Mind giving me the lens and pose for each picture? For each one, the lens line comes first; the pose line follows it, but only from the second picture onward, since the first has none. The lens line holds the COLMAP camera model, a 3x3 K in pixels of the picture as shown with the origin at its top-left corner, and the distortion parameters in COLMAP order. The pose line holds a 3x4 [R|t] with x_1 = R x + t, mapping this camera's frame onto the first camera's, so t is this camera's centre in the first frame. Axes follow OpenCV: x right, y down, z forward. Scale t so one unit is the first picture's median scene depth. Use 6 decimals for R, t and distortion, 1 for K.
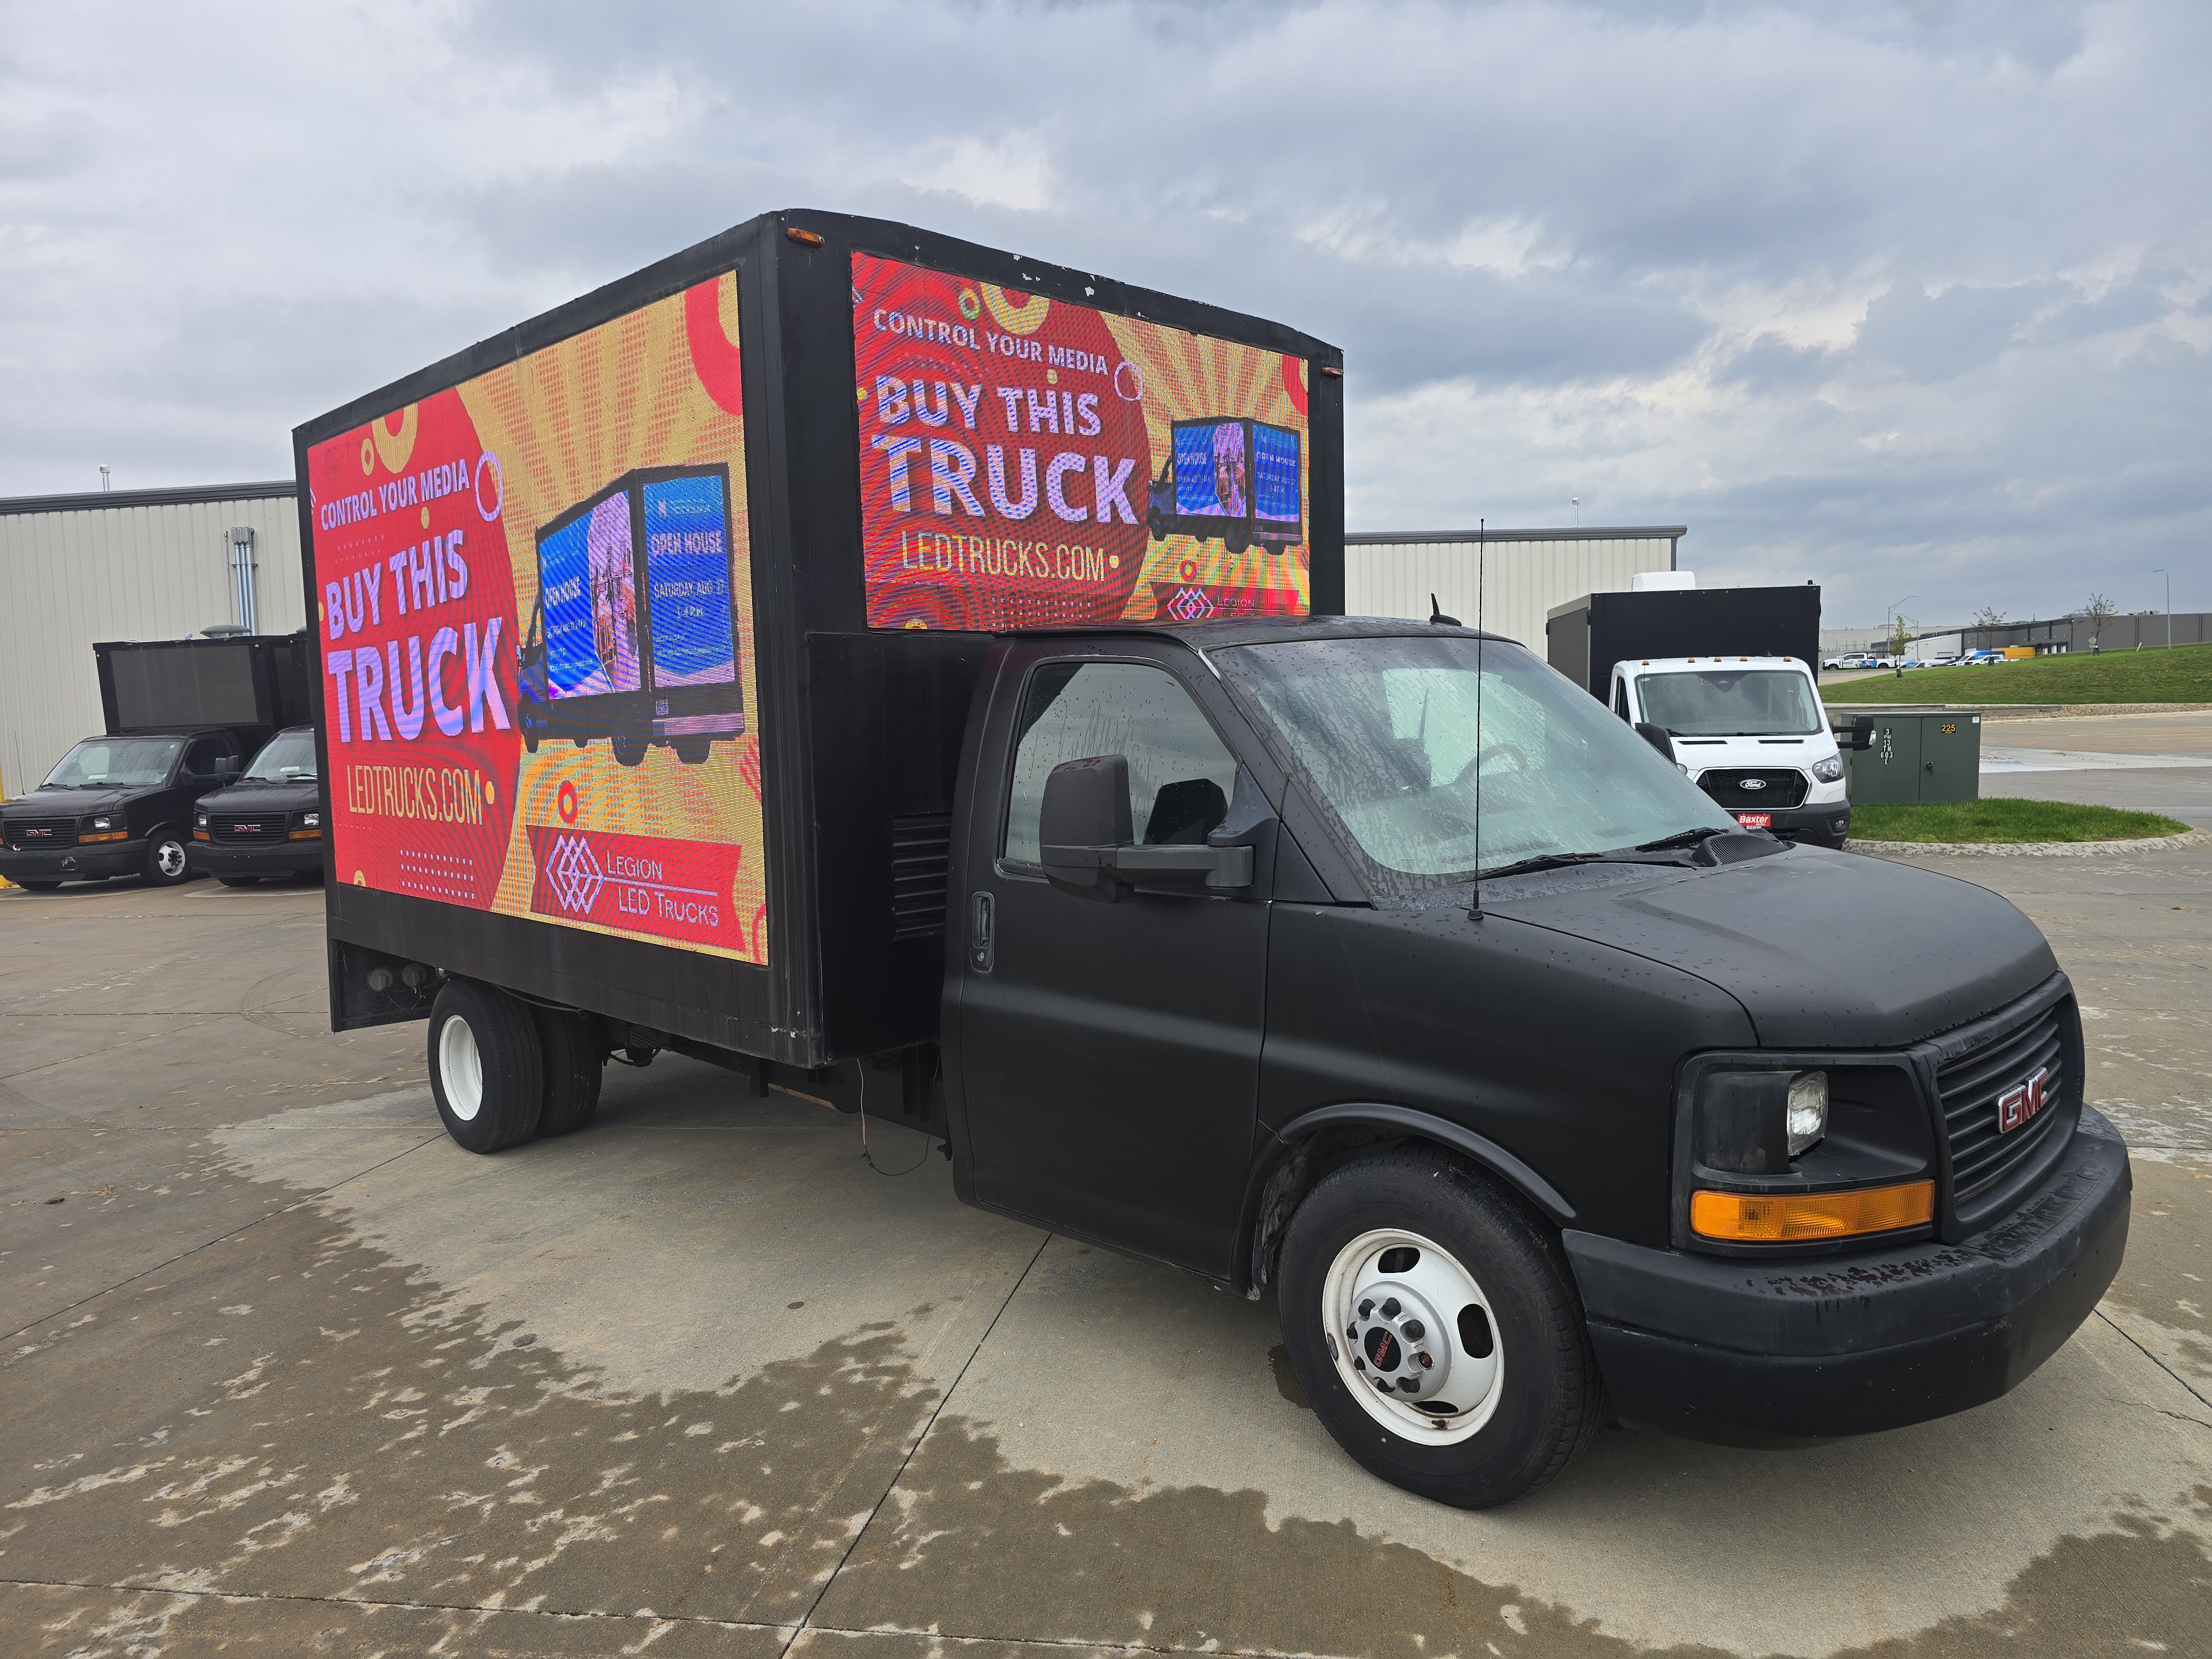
lens RADIAL K [[1467.0, 0, 1114.4], [0, 1467.0, 842.5], [0, 0, 1]] dist [0.031330, -0.021626]
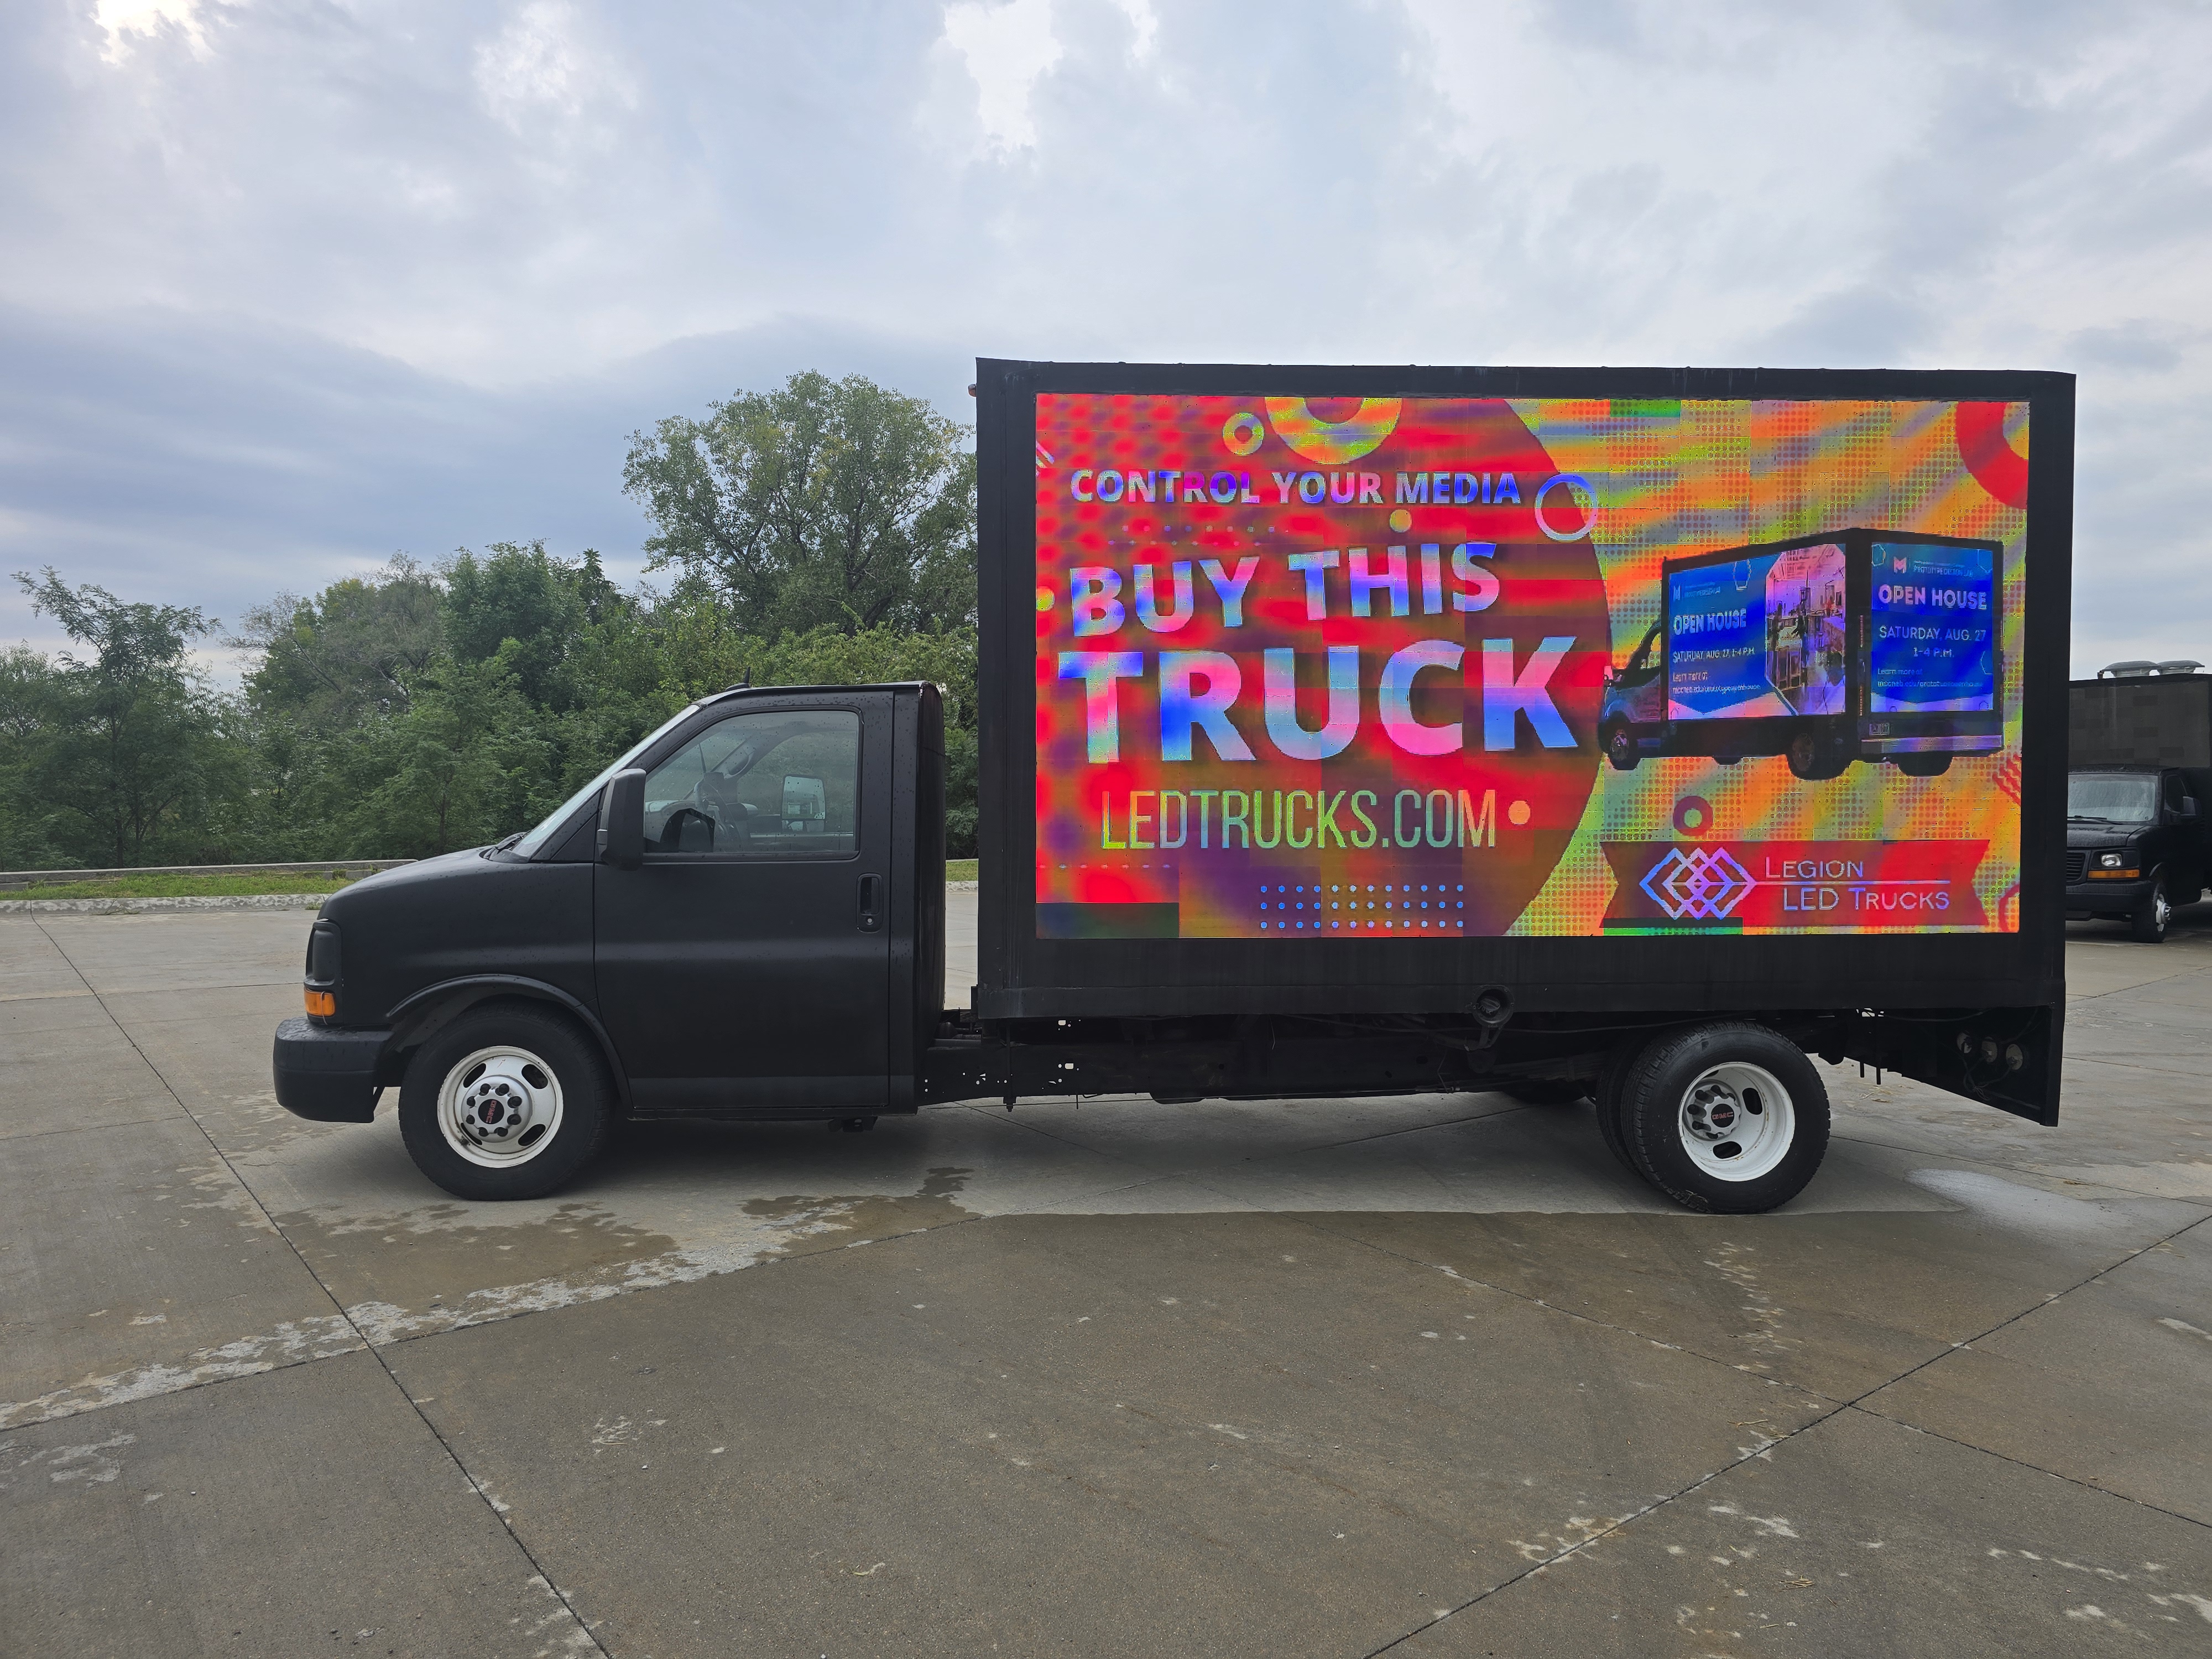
lens RADIAL K [[1507.8, 0, 1099.8], [0, 1507.8, 833.9], [0, 0, 1]] dist [0.104238, -0.126890]
pose [[0.660725, -0.006856, 0.750596, -1.498568], [0.057757, 0.997458, -0.041730, 0.006829], [-0.748402, 0.070924, 0.659442, 0.598501]]
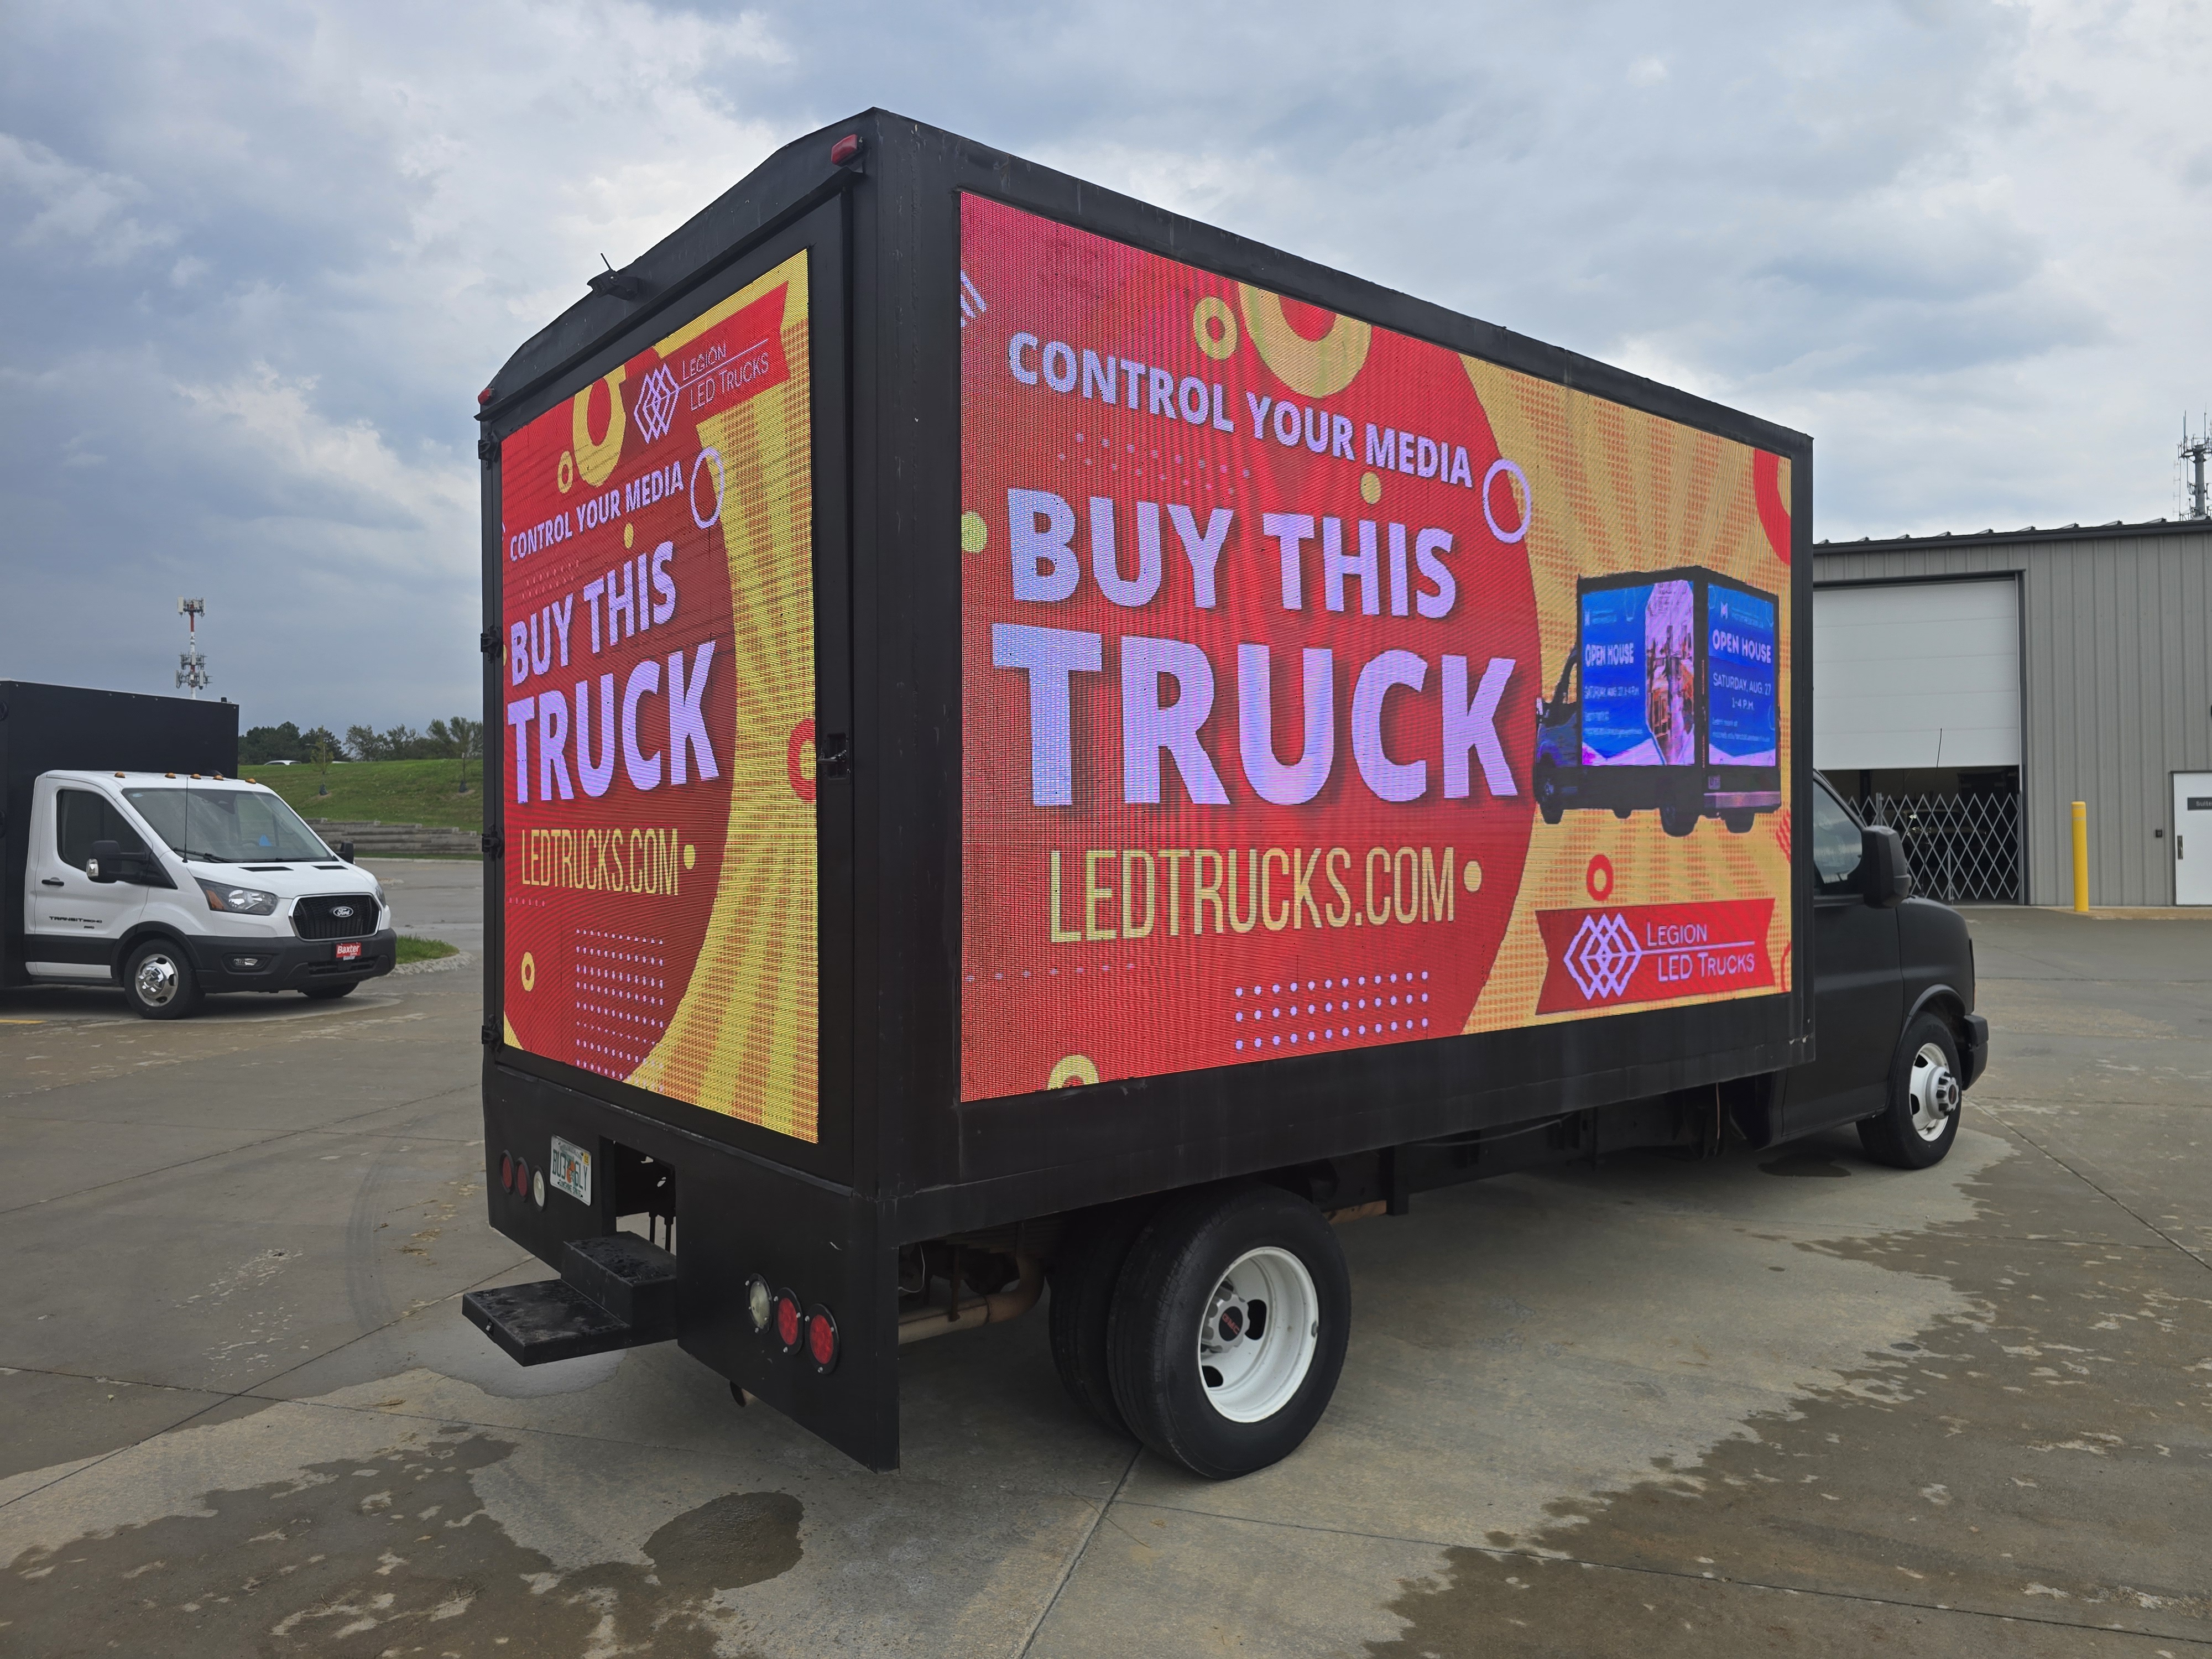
lens RADIAL K [[1481.7, 0, 1106.0], [0, 1481.7, 829.5], [0, 0, 1]] dist [0.085970, -0.121909]
pose [[0.104379, 0.023017, 0.994271, -1.341715], [0.087642, 0.995630, -0.032249, -0.054793], [-0.990668, 0.090506, 0.101905, 1.218181]]
